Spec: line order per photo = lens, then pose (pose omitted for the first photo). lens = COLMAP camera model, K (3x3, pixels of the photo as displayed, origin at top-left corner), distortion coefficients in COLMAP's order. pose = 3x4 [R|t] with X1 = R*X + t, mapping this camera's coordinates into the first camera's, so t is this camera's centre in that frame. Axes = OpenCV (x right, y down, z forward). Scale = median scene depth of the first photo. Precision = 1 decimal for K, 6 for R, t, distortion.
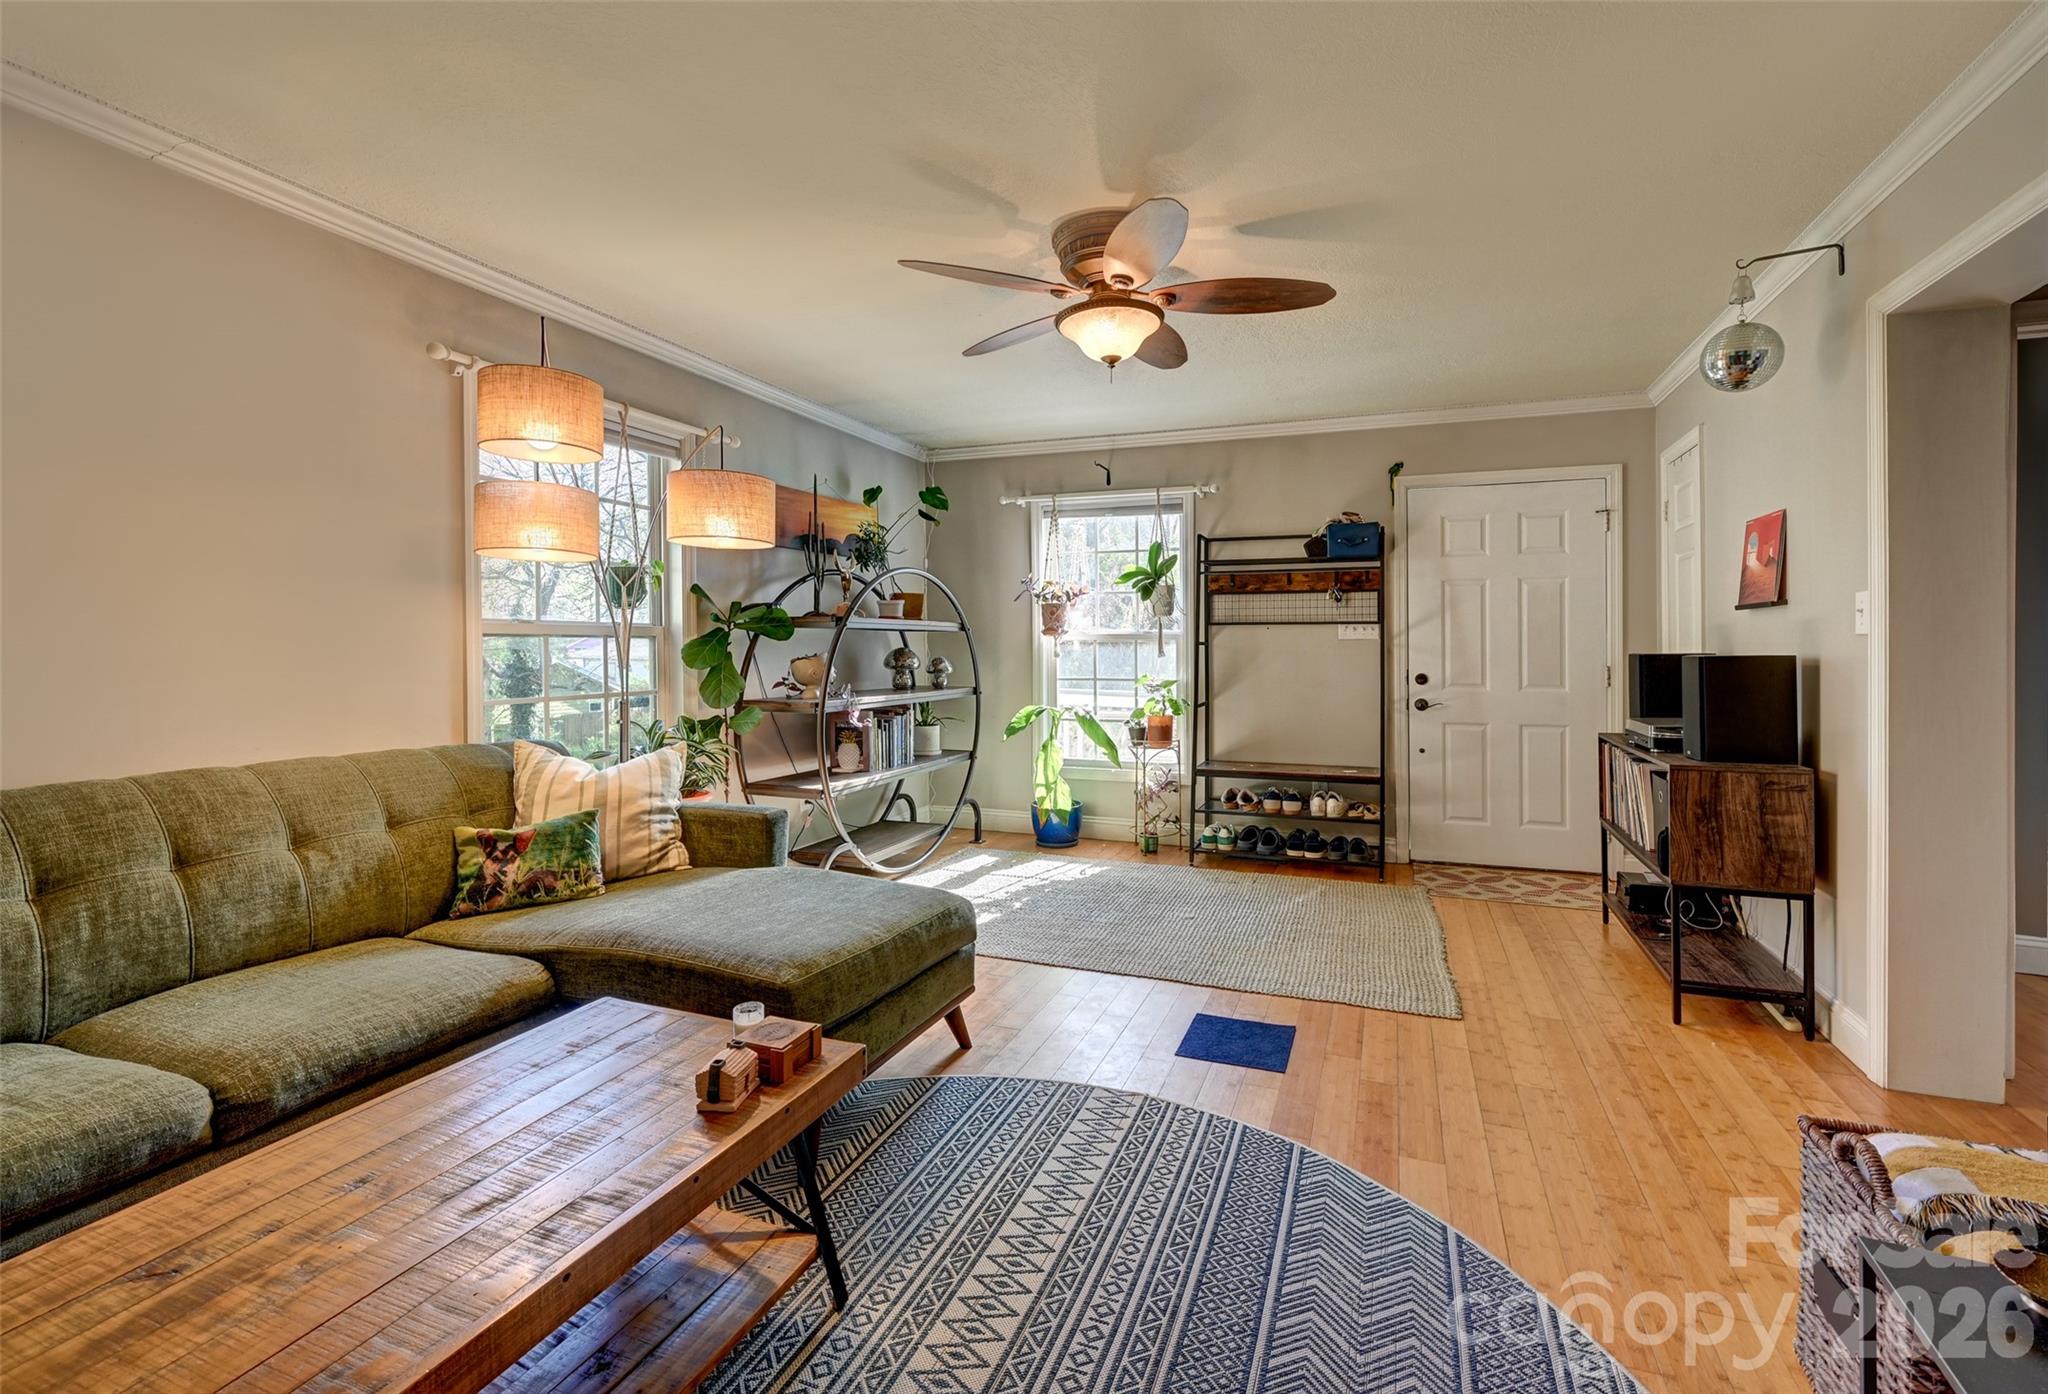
lens RADIAL K [[876.1, 0, 1018.5], [0, 876.1, 644.5], [0, 0, 1]] dist [-0.004197, 0.000593]
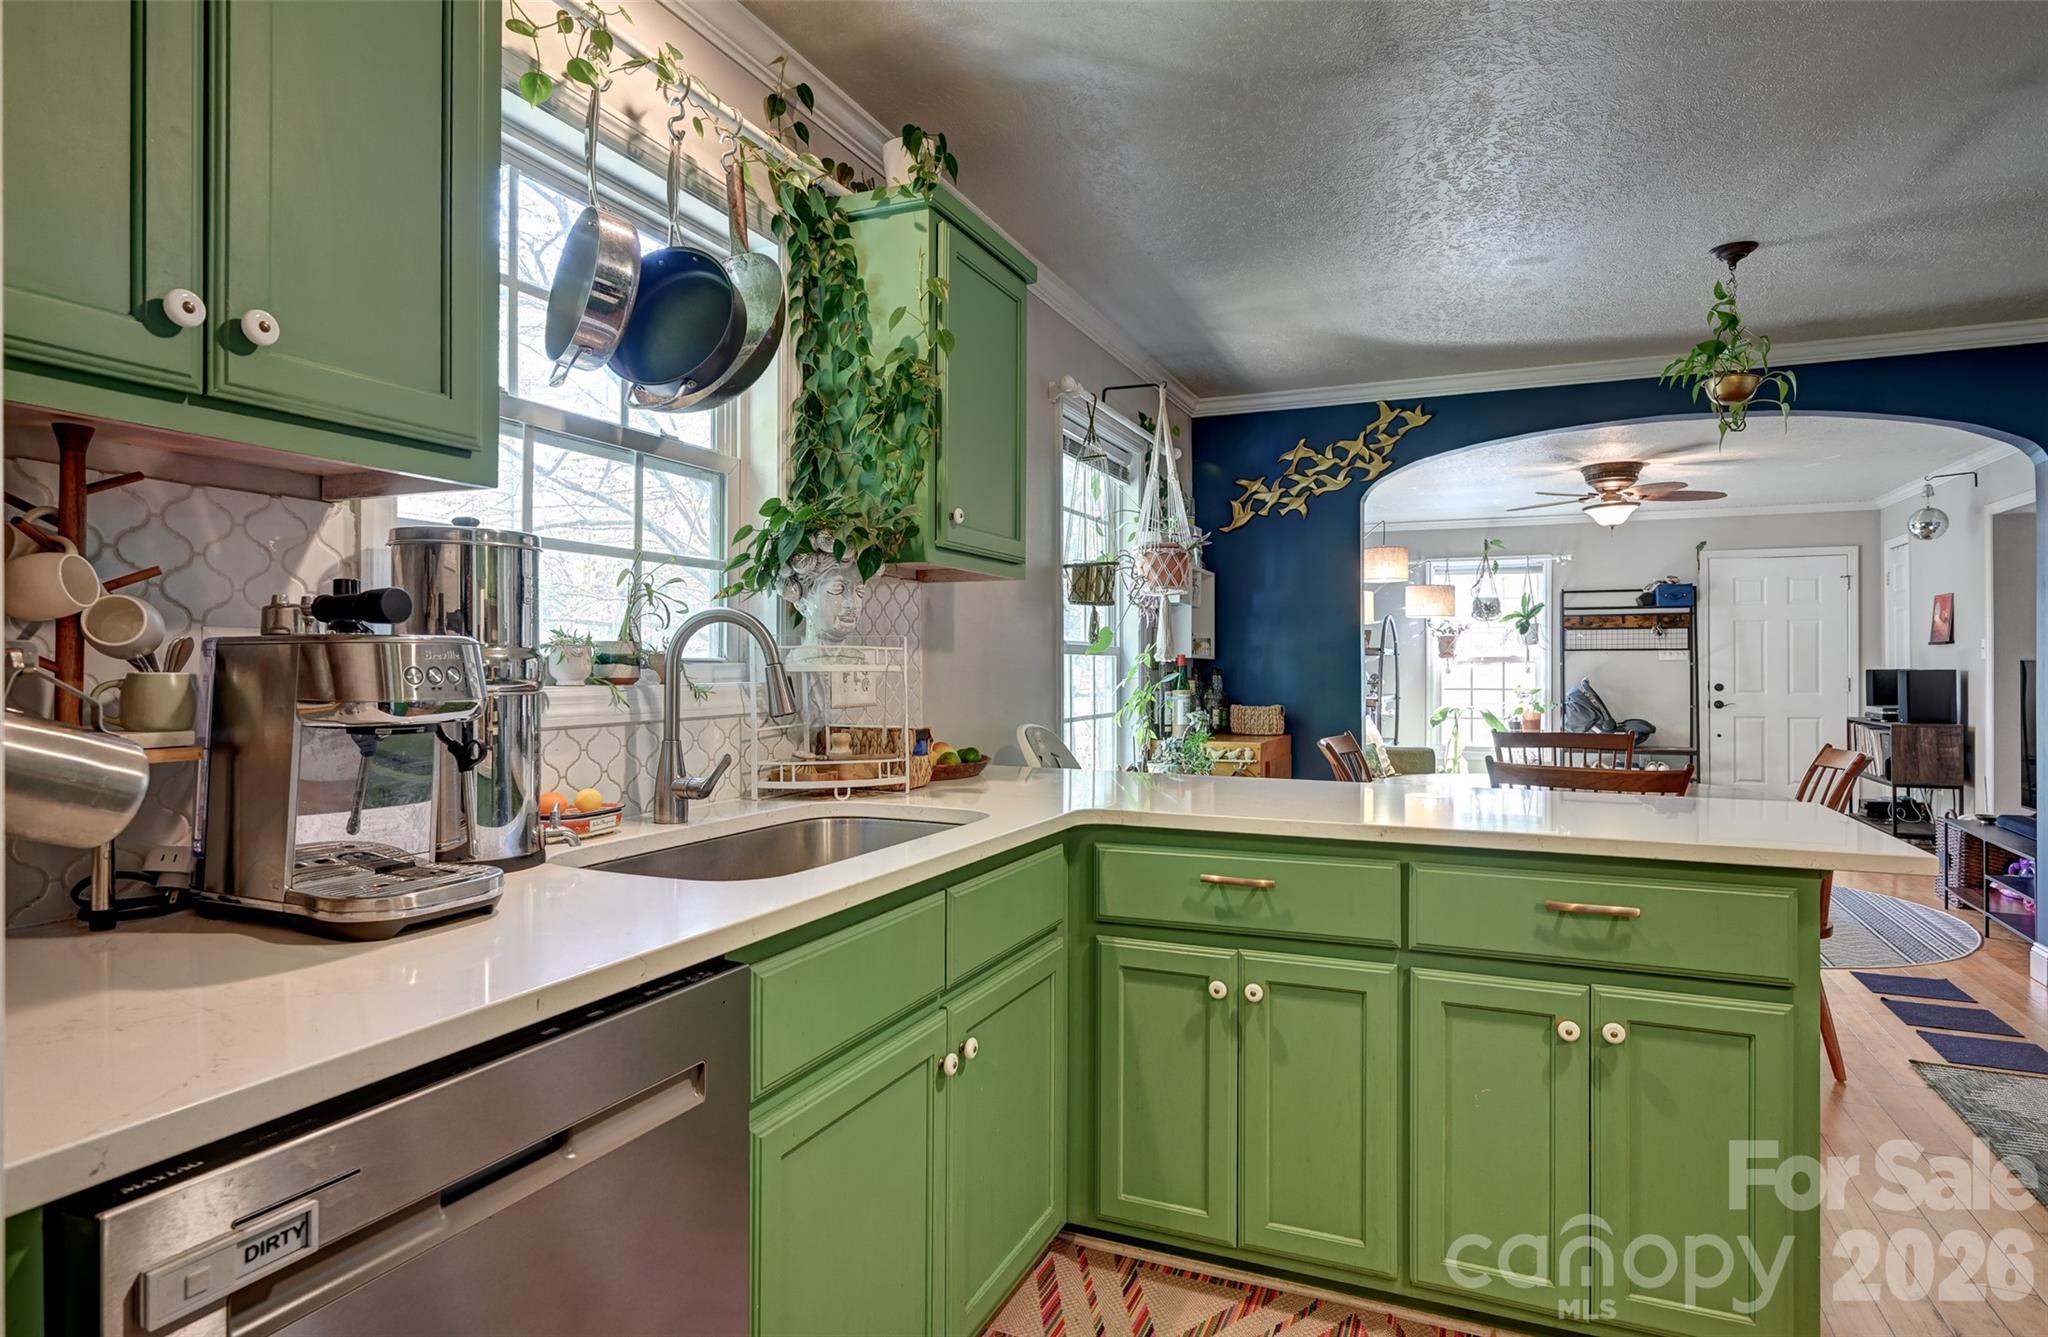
lens RADIAL K [[1088.6, 0, 1039.1], [0, 1088.6, 667.5], [0, 0, 1]] dist [0.008205, -0.000255]
pose [[0.999855, -0.002020, -0.016915, -0.673197], [0.002096, 0.999988, 0.004479, -0.004787], [0.016905, -0.004514, 0.999847, -0.889265]]
